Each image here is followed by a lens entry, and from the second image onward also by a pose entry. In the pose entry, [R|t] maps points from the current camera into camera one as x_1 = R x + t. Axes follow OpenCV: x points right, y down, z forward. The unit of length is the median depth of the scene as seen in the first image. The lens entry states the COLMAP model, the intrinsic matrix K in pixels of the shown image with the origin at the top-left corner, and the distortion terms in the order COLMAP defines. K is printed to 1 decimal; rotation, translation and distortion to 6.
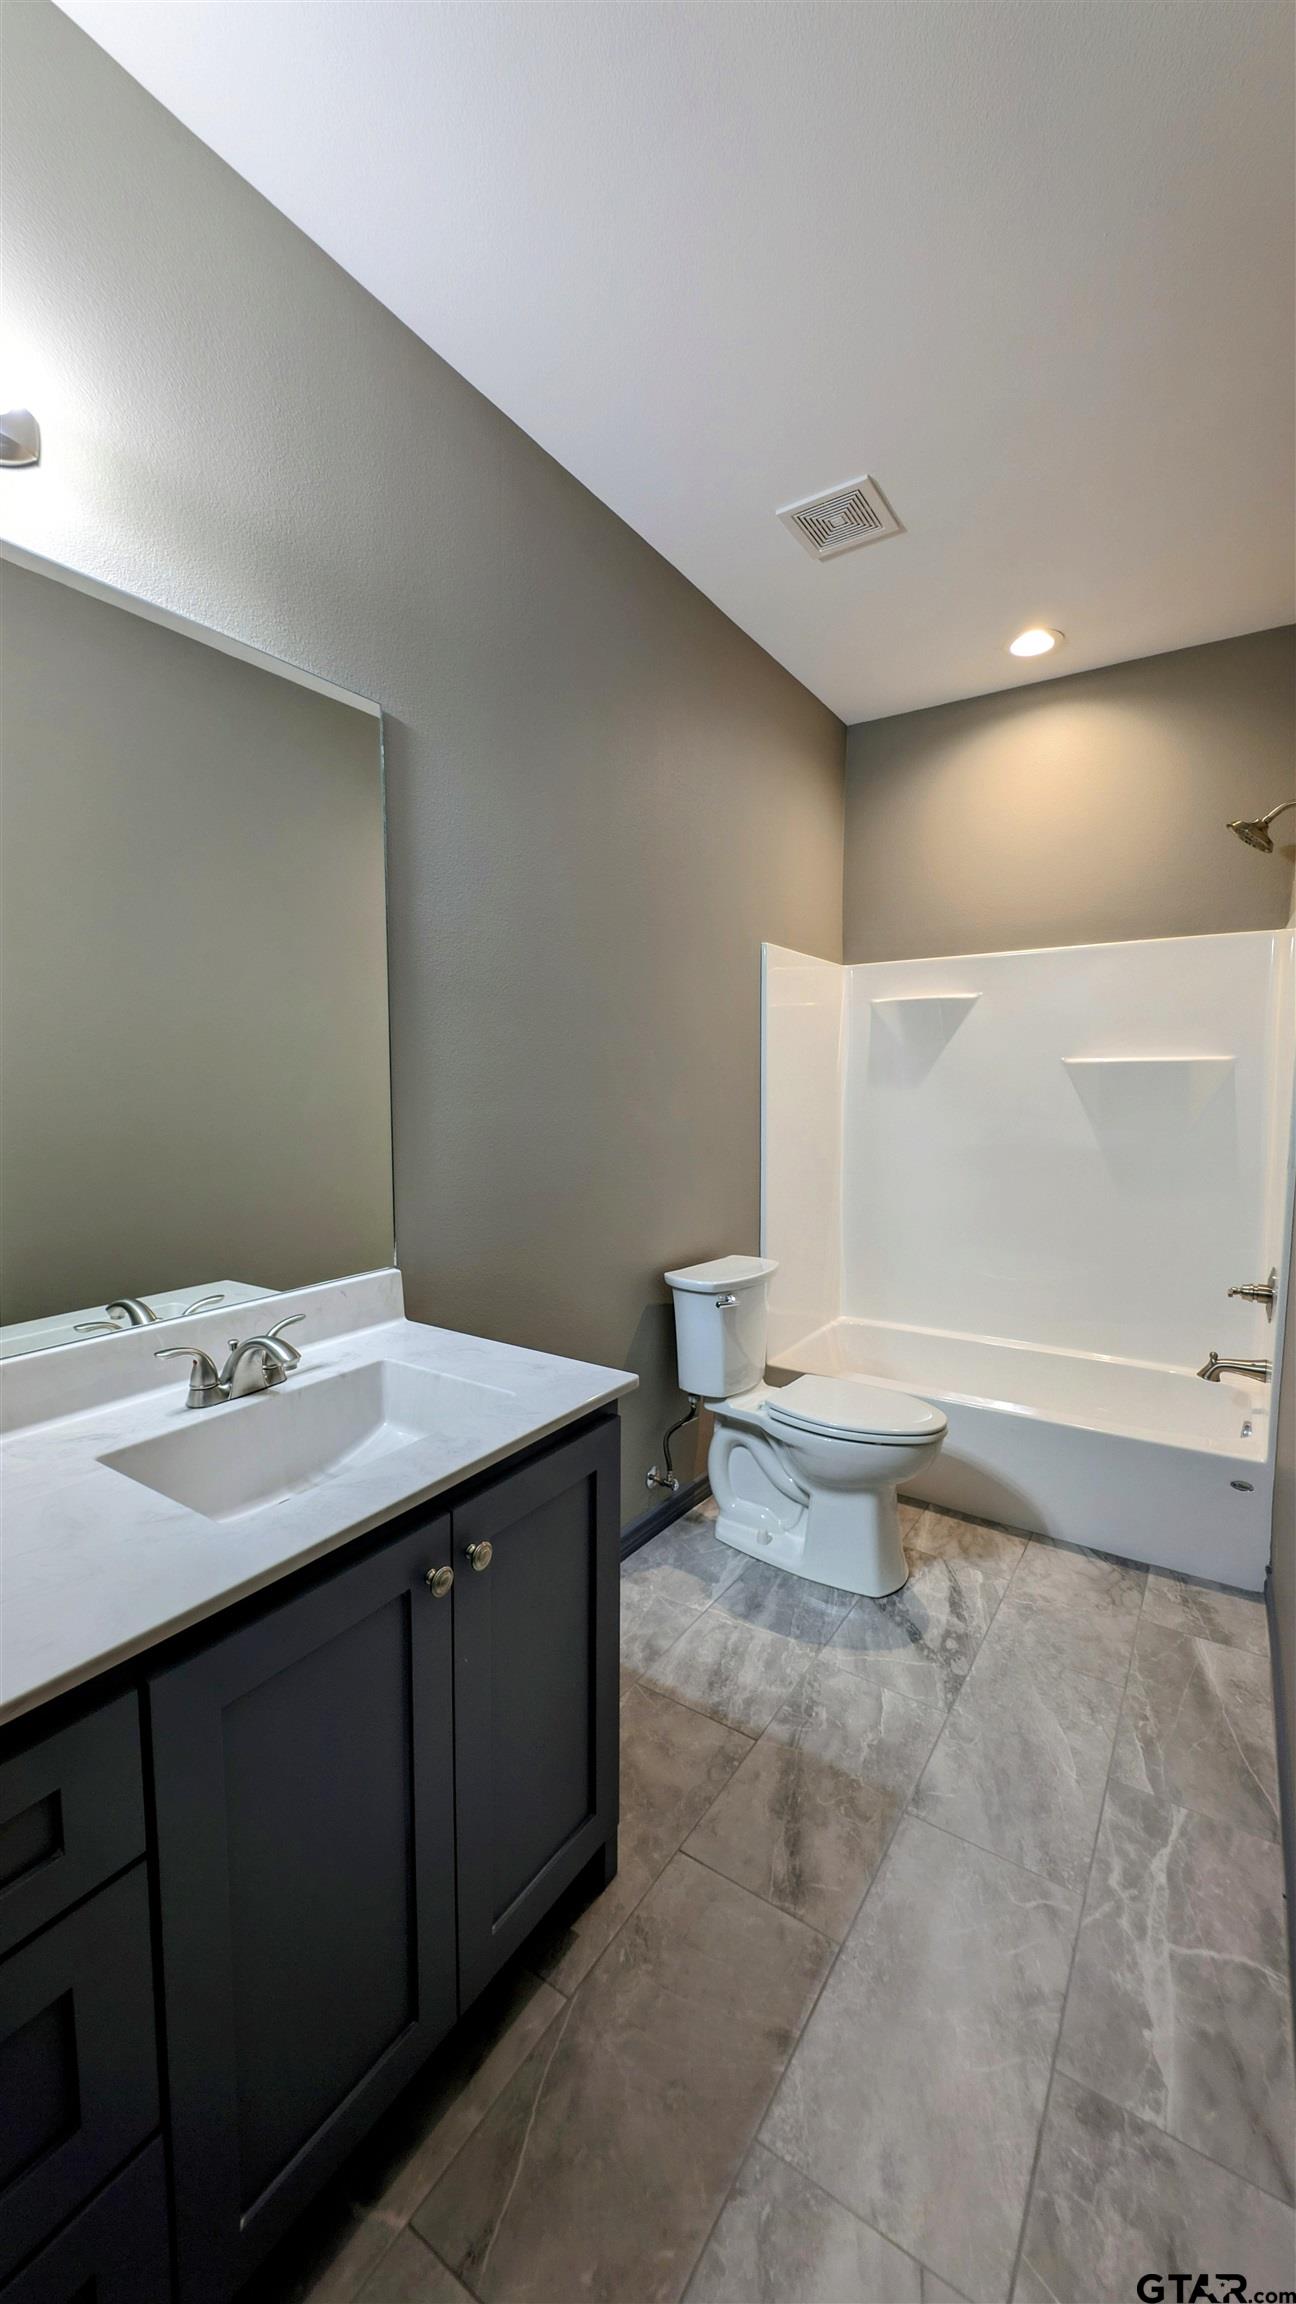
lens RADIAL K [[873.9, 0, 650.4], [0, 873.9, 1147.0], [0, 0, 1]] dist [0.007043, 0.000810]
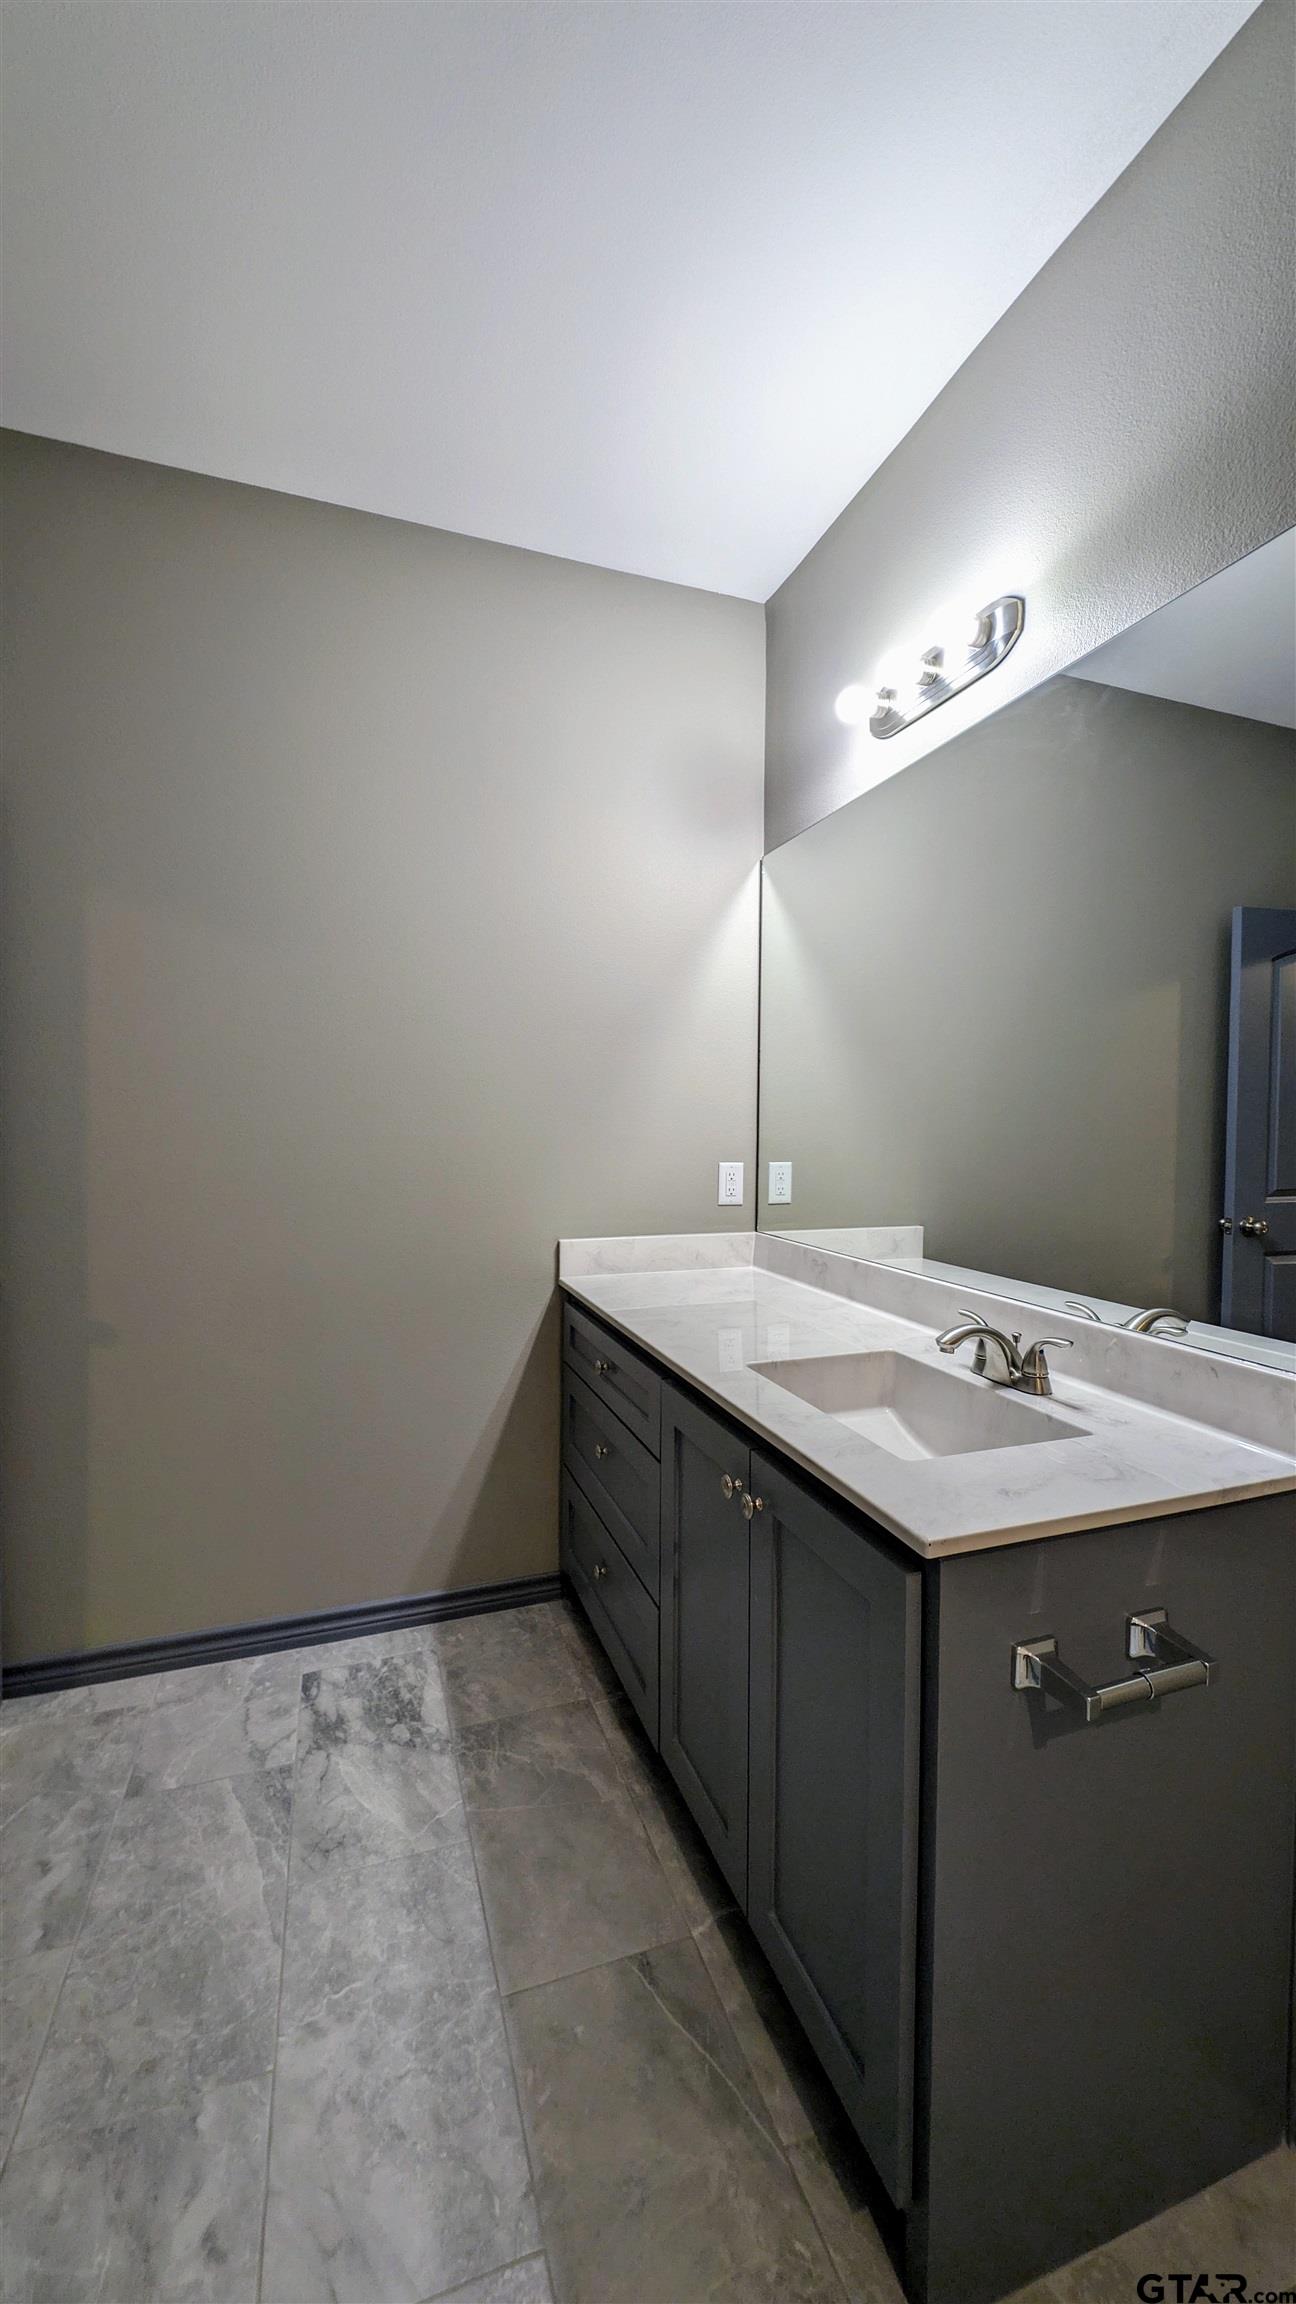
lens RADIAL K [[873.9, 0, 647.1], [0, 873.9, 1156.1], [0, 0, 1]] dist [0.007043, 0.000810]
pose [[-0.593263, 0.039516, -0.804038, 0.719216], [-0.058128, 0.994084, 0.091746, -0.067674], [0.802907, 0.101167, -0.587457, 1.466872]]
